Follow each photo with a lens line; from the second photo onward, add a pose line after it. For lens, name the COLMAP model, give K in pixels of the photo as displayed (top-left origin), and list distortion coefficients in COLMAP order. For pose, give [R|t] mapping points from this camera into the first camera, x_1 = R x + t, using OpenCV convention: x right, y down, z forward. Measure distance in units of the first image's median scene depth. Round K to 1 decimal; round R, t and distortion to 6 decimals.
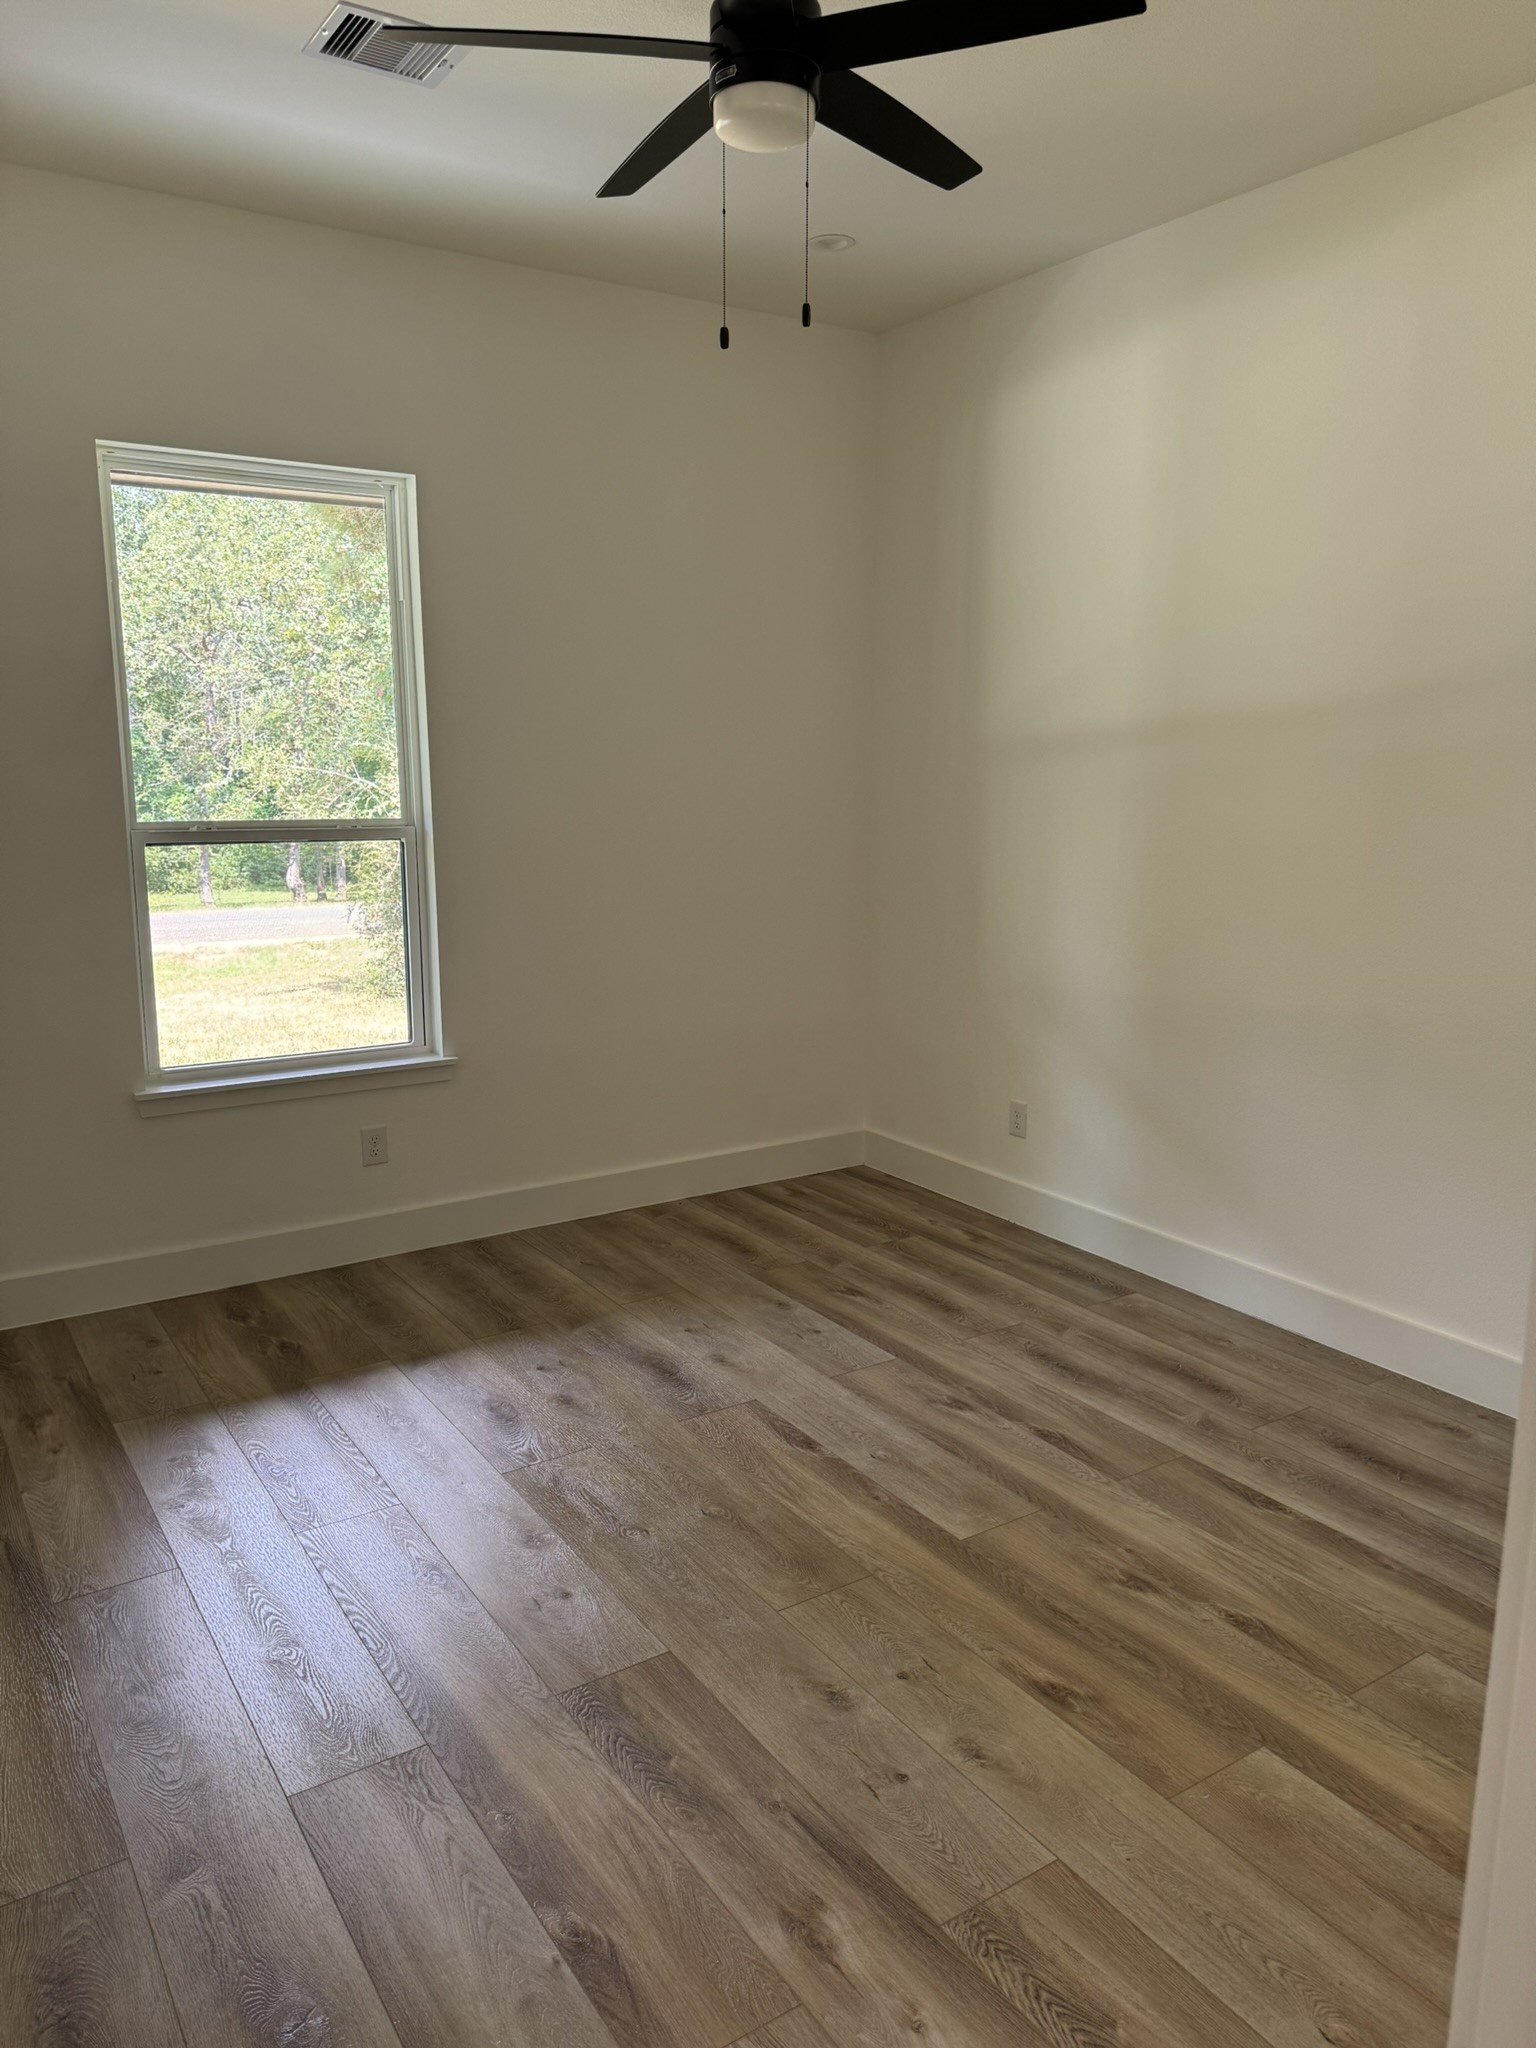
lens RADIAL K [[1451.3, 0, 765.6], [0, 1451.3, 1020.8], [0, 0, 1]] dist [0.011716, 0.000209]
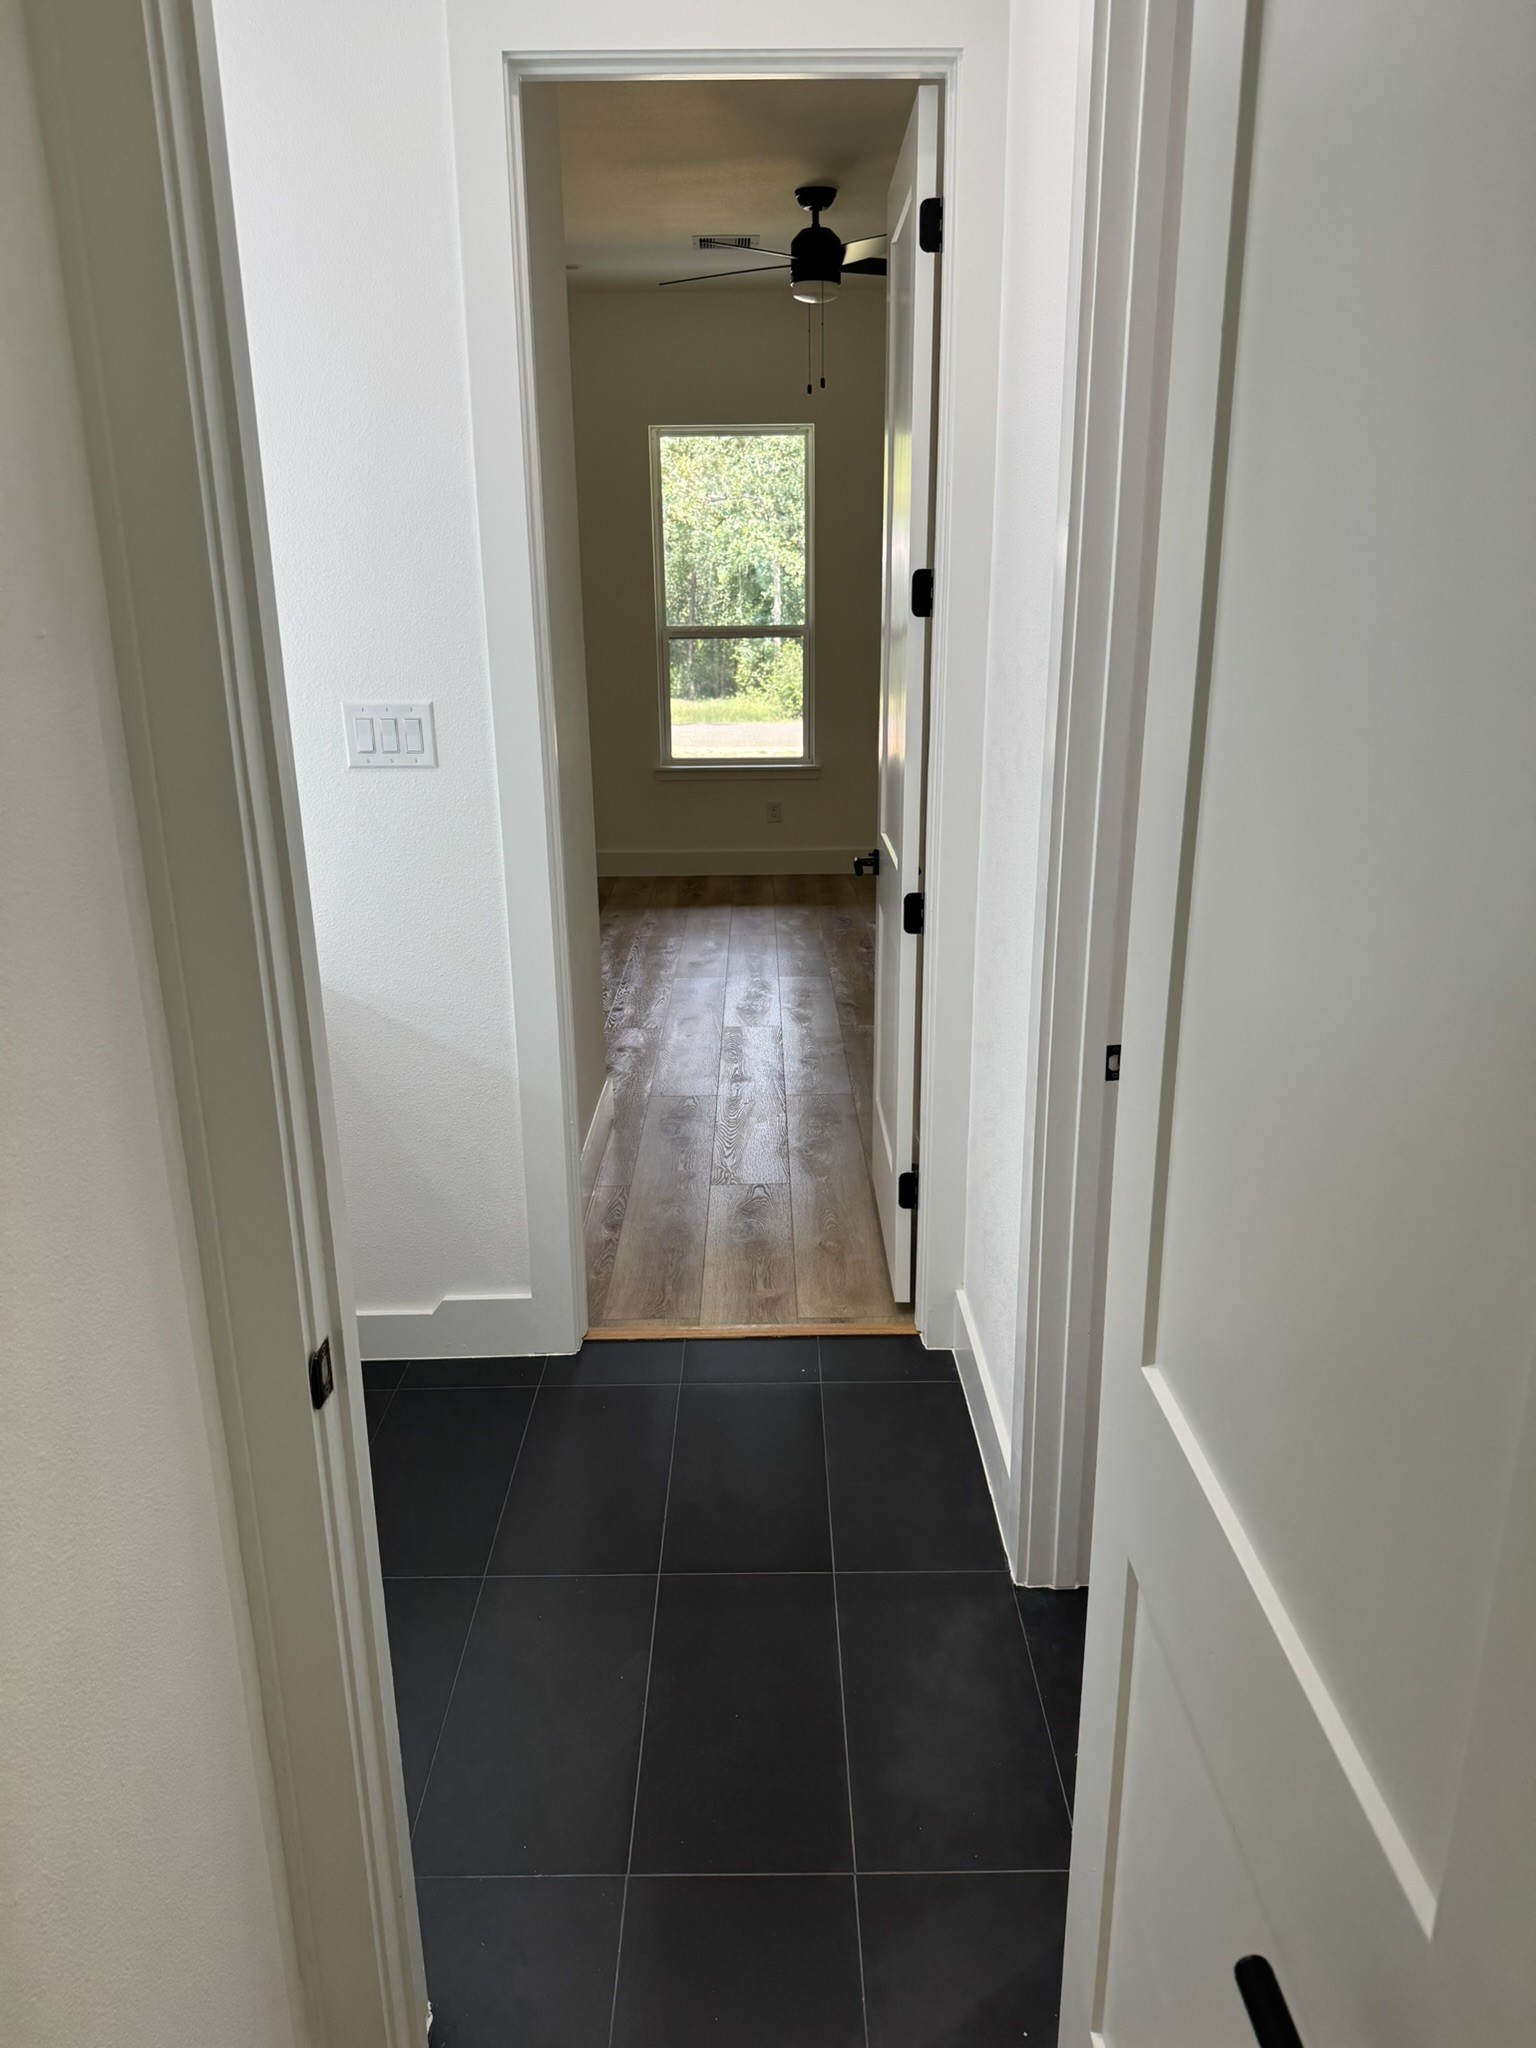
lens RADIAL K [[1451.3, 0, 771.7], [0, 1451.3, 1023.3], [0, 0, 1]] dist [0.011716, 0.000209]
pose [[0.833216, 0.161761, -0.528758, 0.758399], [-0.091041, 0.983335, 0.157366, 0.064570], [0.545402, -0.082981, 0.834057, -0.551263]]
